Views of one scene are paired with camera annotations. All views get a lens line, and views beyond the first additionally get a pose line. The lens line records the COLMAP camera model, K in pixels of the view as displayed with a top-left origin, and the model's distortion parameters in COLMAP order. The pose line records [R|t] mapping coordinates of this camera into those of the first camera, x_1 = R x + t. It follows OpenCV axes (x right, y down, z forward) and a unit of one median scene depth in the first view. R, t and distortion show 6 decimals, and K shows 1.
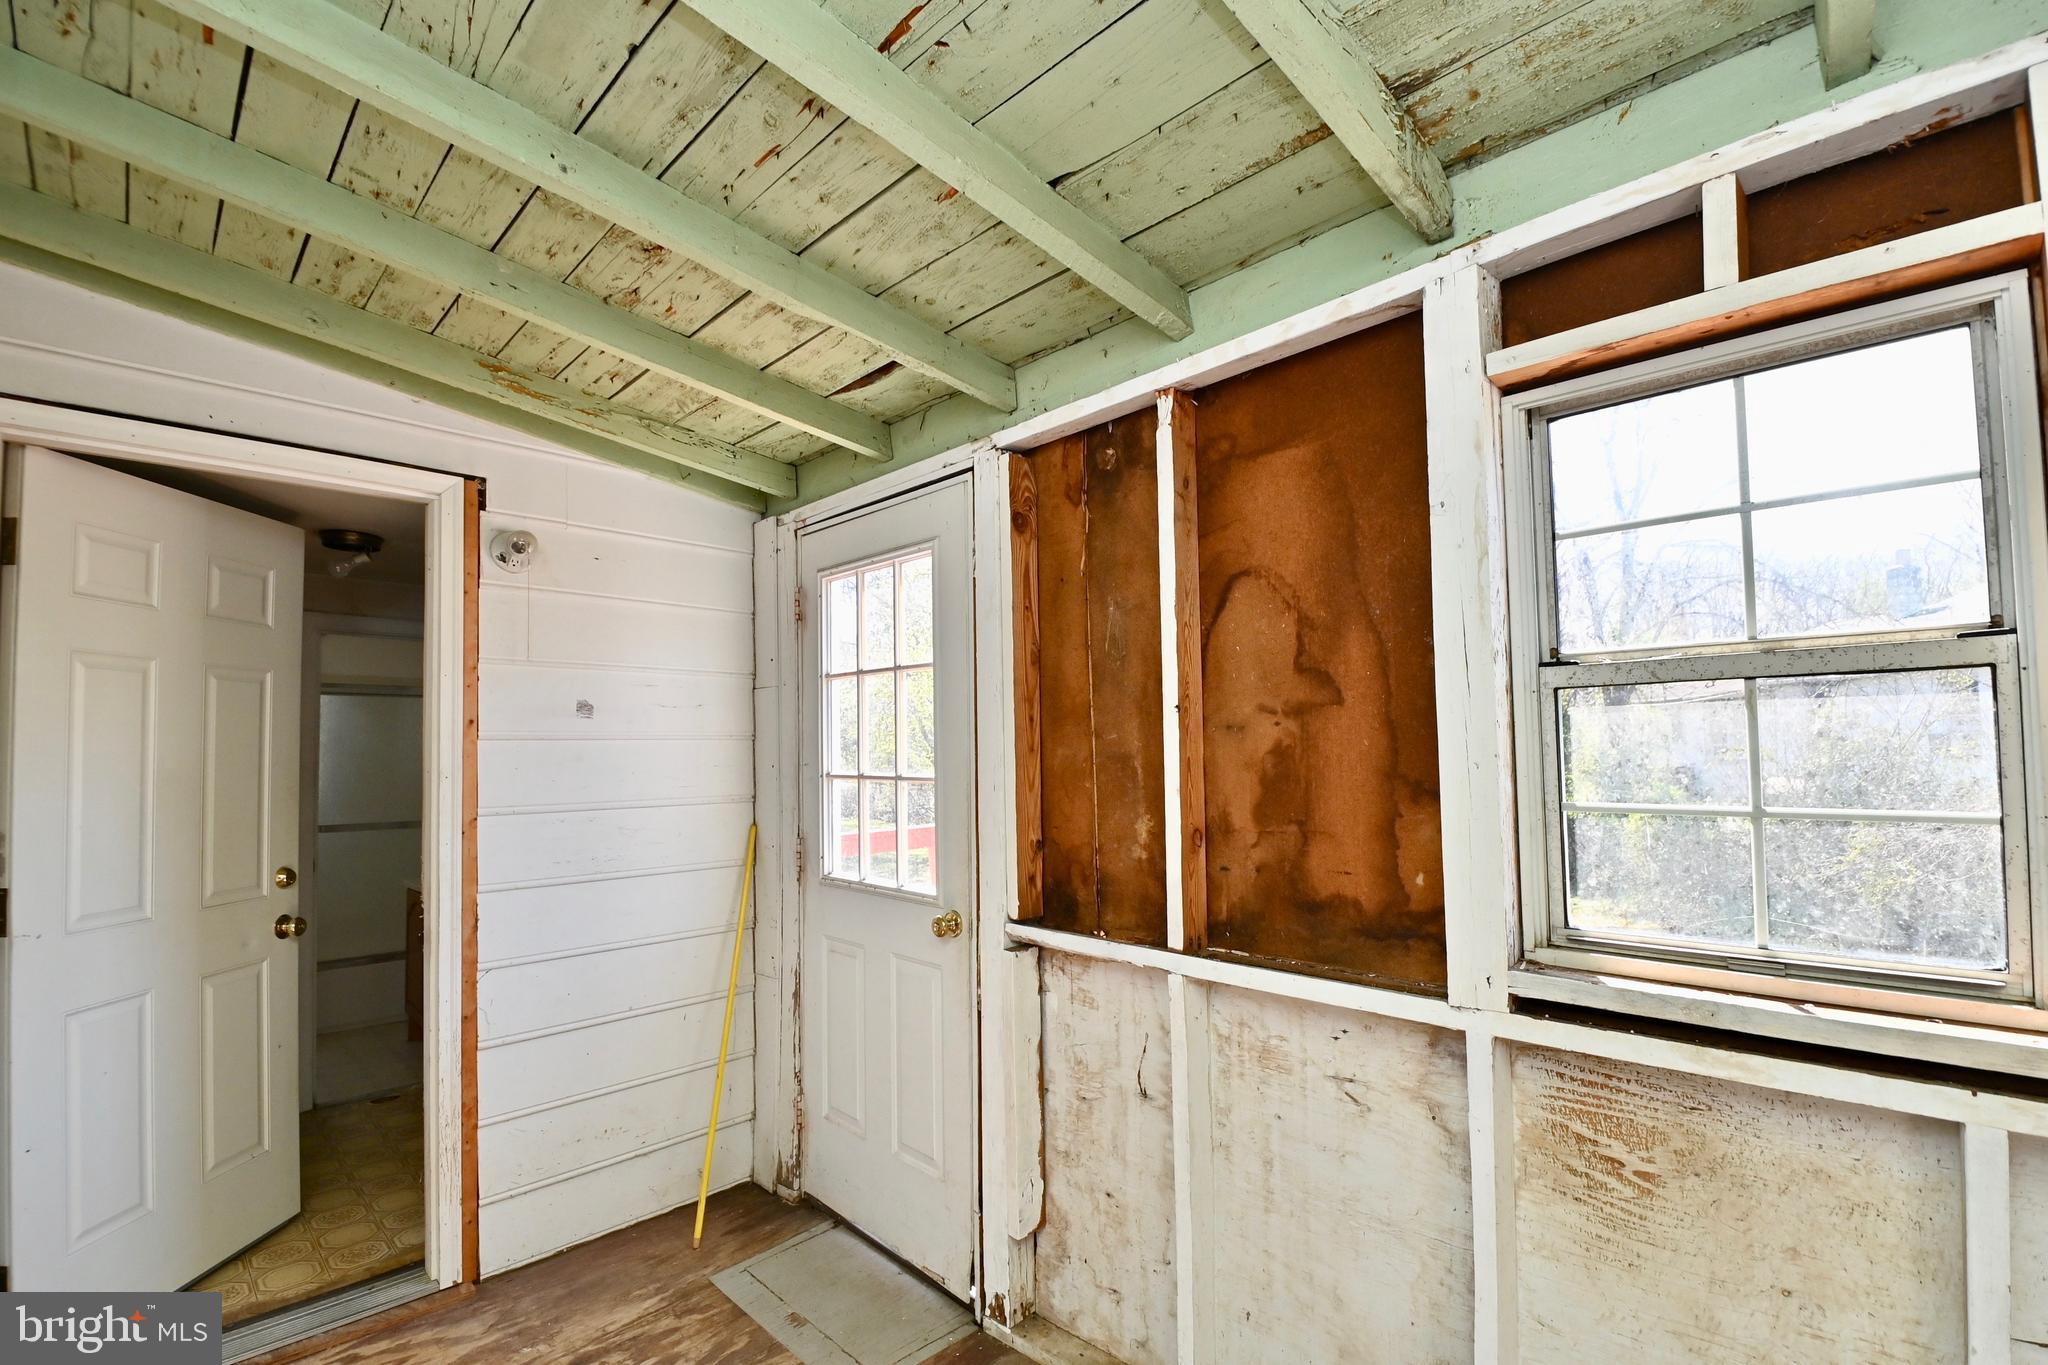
lens RADIAL K [[912.9, 0, 1037.6], [0, 912.9, 712.9], [0, 0, 1]] dist [0.014499, -0.023015]
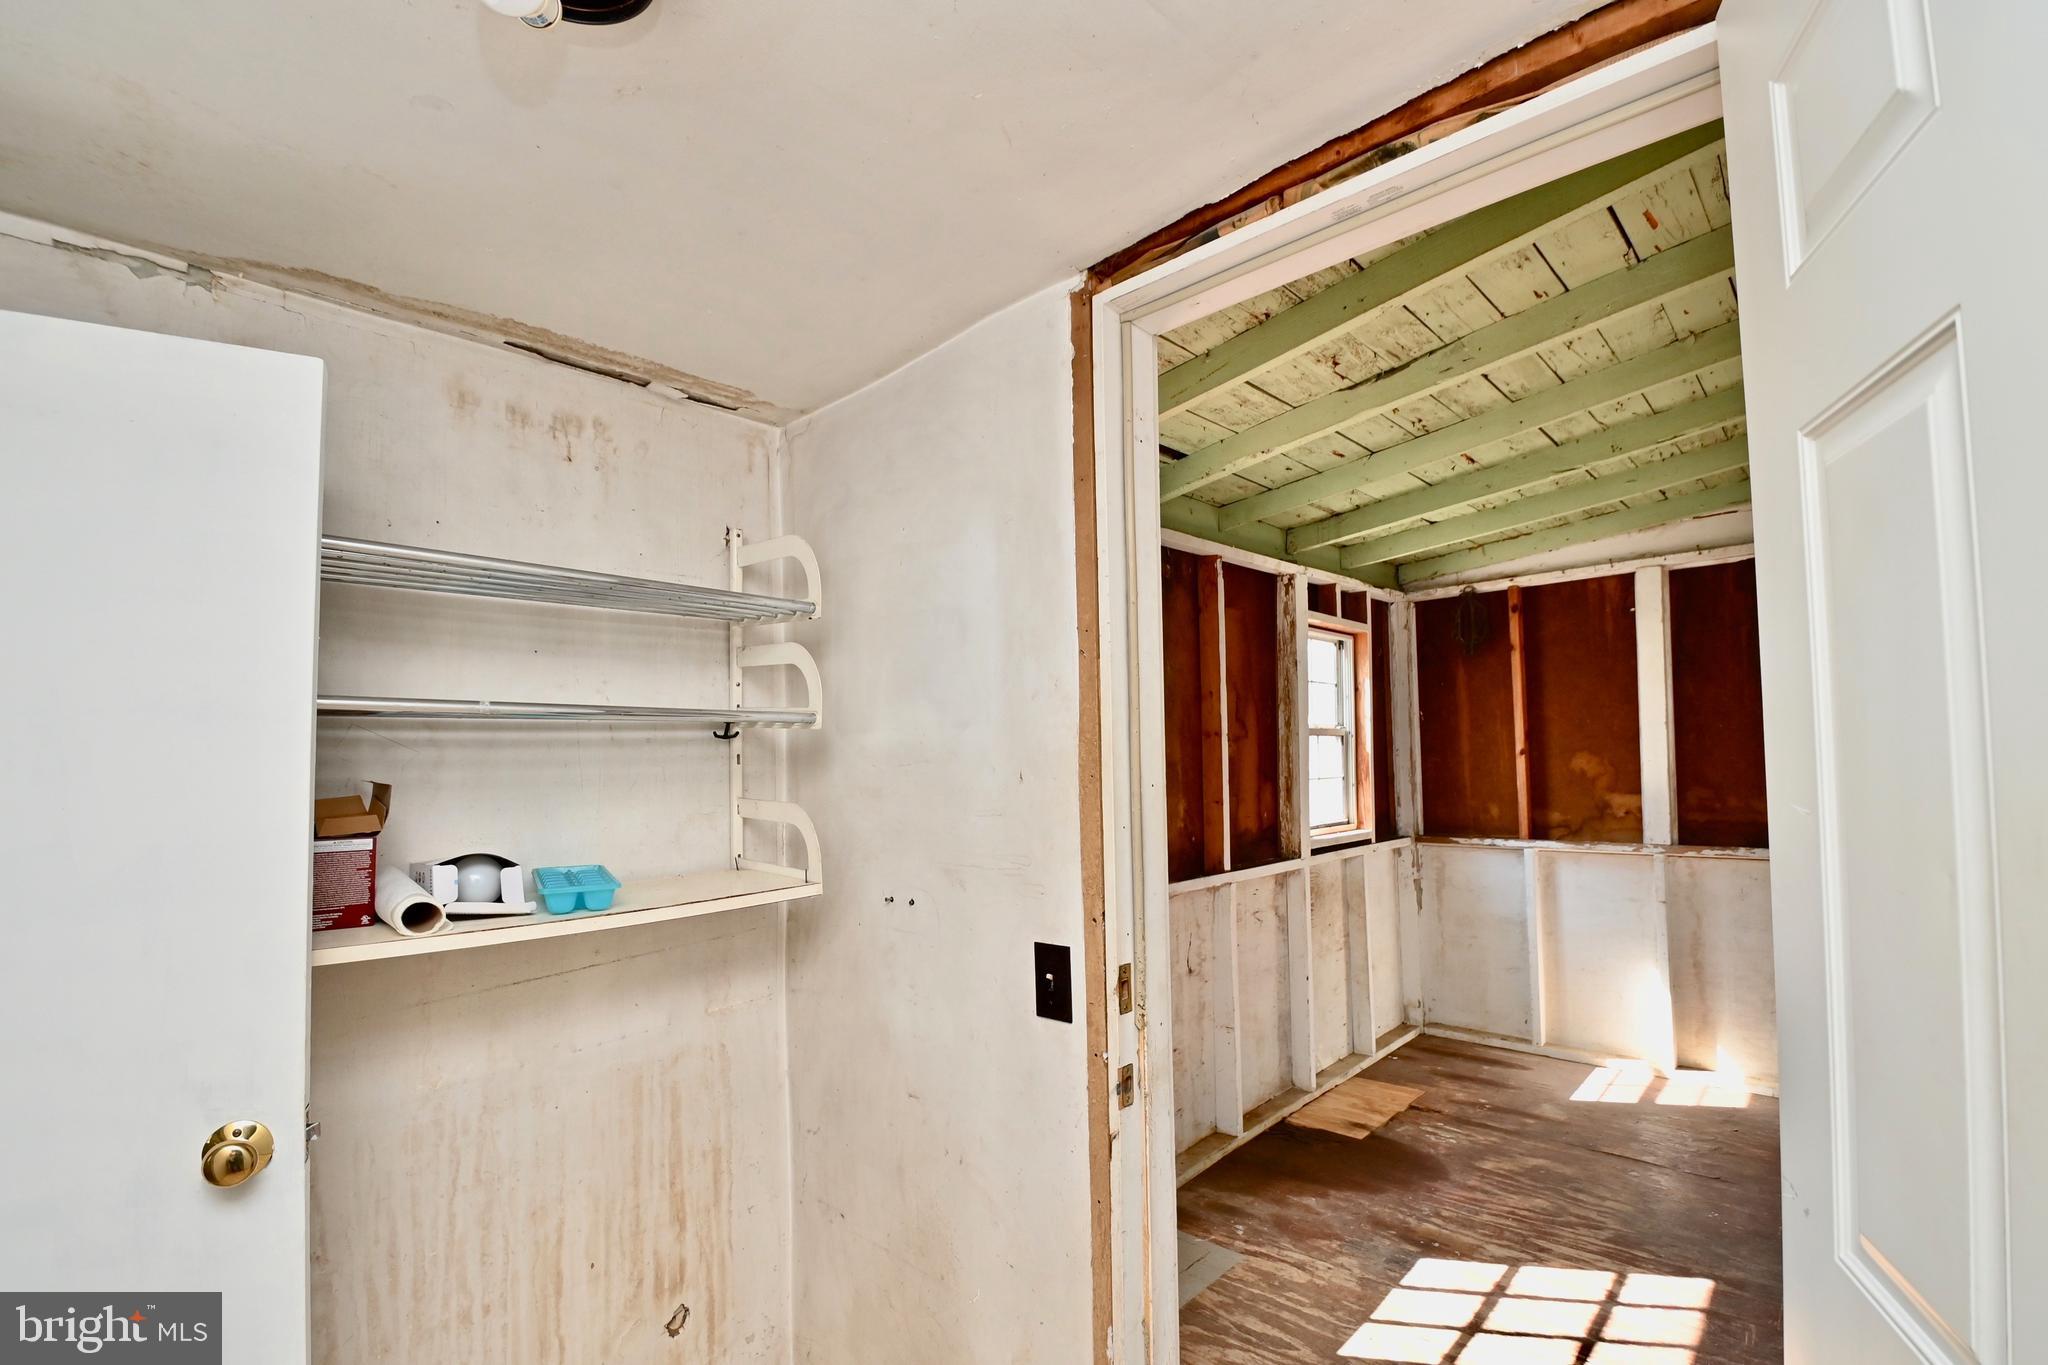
lens RADIAL K [[912.9, 0, 1037.6], [0, 912.9, 712.9], [0, 0, 1]] dist [0.014499, -0.023015]
pose [[-0.025625, 0.062830, 0.997695, -1.626253], [-0.026397, 0.997632, -0.063504, 0.072452], [-0.999323, -0.027963, -0.023906, 1.406032]]
